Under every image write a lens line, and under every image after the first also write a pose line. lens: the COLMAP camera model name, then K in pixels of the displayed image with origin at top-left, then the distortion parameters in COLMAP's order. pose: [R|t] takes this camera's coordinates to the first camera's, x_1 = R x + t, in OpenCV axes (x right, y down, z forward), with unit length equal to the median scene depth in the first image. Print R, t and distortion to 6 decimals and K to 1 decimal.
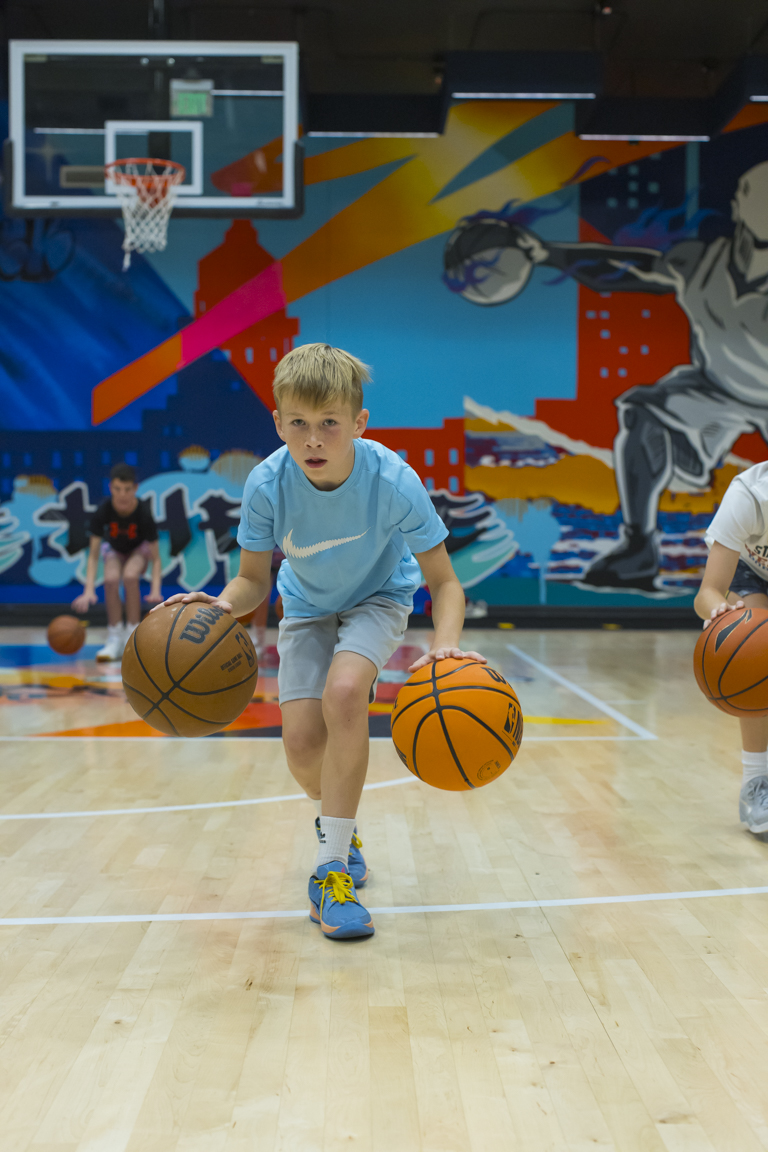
lens RADIAL K [[1648.6, 0, 384.0], [0, 1648.6, 576.0], [0, 0, 1]] dist [0.028391, -0.064917]
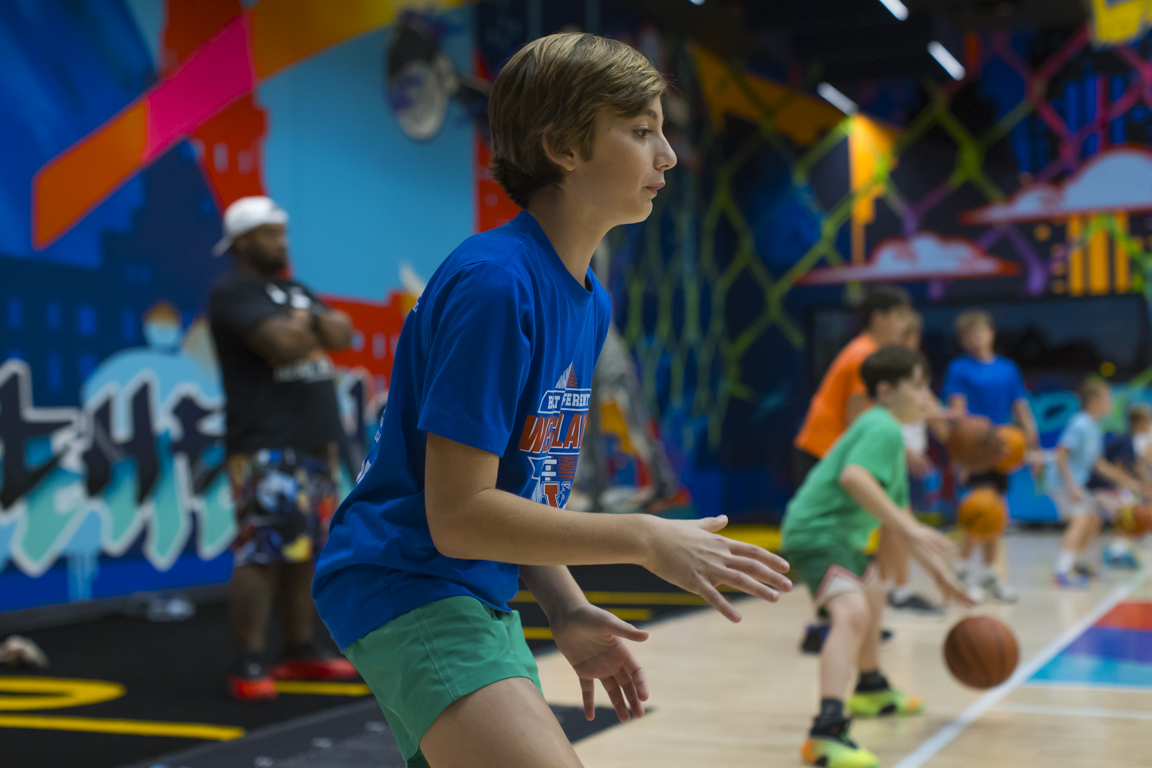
lens RADIAL K [[1648.6, 0, 576.0], [0, 1648.6, 384.0], [0, 0, 1]] dist [0.028391, -0.064917]
pose [[0.403217, 0.027192, 0.914700, -0.564635], [0.032254, 0.998515, -0.043901, -0.023493], [-0.914536, 0.047204, 0.401741, 0.652865]]
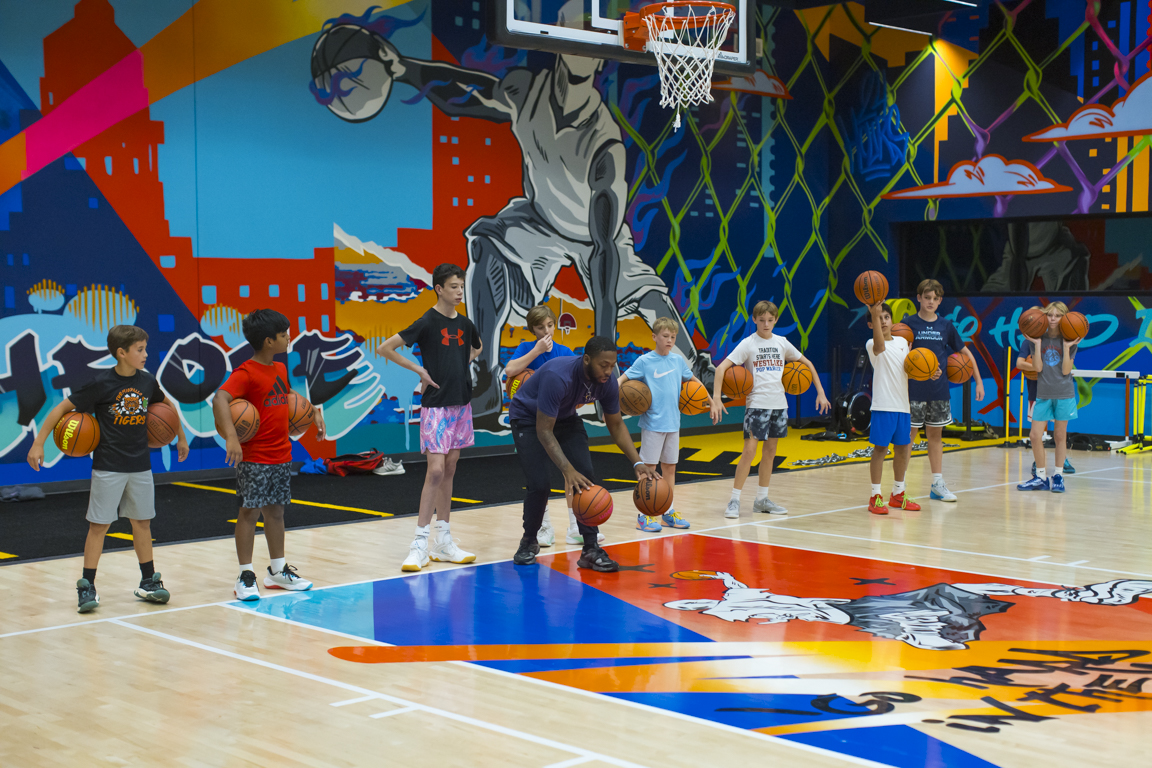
lens RADIAL K [[1648.6, 0, 576.0], [0, 1648.6, 384.0], [0, 0, 1]] dist [0.028391, -0.064917]
pose [[0.723761, -0.044198, 0.688634, -0.470499], [0.018719, 0.998837, 0.044433, -0.059727], [-0.689797, -0.019269, 0.723746, 0.267671]]
